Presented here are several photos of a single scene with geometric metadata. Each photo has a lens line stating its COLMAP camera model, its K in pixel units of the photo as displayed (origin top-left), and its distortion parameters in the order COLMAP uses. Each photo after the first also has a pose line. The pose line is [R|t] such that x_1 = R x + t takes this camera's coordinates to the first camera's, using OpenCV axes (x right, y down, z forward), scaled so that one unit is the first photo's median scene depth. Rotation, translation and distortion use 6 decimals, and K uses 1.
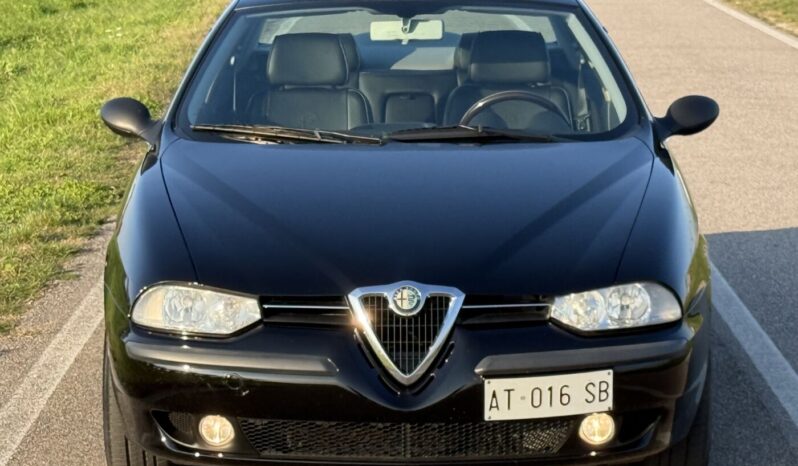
lens RADIAL K [[2835.5, 0, 399.0], [0, 2835.5, 233.0], [0, 0, 1]] dist [0.201384, -0.056167]
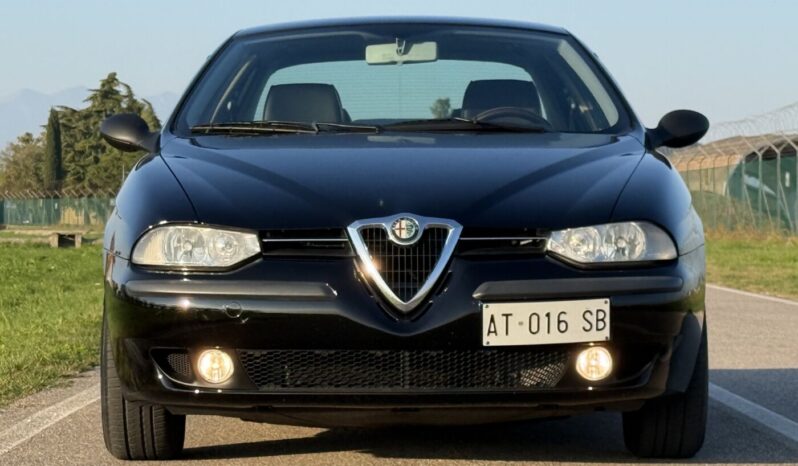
lens RADIAL K [[2835.5, 0, 399.0], [0, 2835.5, 233.0], [0, 0, 1]] dist [0.201384, -0.056167]
pose [[0.999978, -0.000796, 0.006632, -0.006064], [0.001700, 0.990517, -0.137378, 0.161647], [-0.006460, 0.137386, 0.990496, -0.000179]]
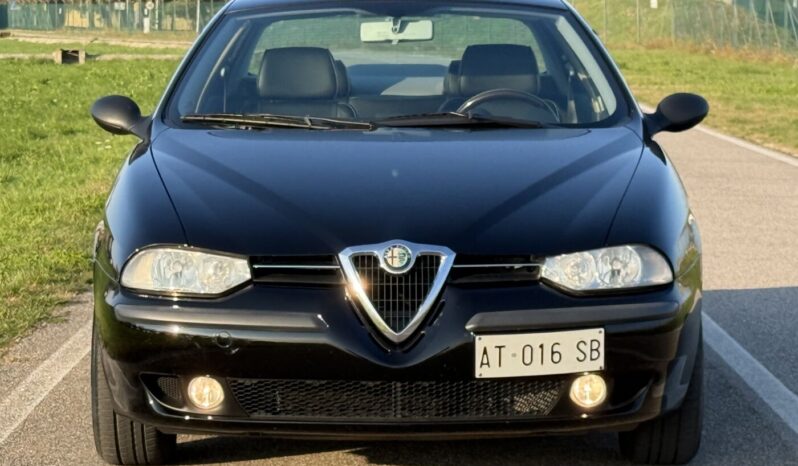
lens RADIAL K [[2835.5, 0, 399.0], [0, 2835.5, 233.0], [0, 0, 1]] dist [0.201384, -0.056167]
pose [[0.999991, 0.000514, 0.004243, -0.000881], [-0.000247, 0.998031, -0.062730, 0.076490], [-0.004267, 0.062728, 0.998022, 0.004382]]
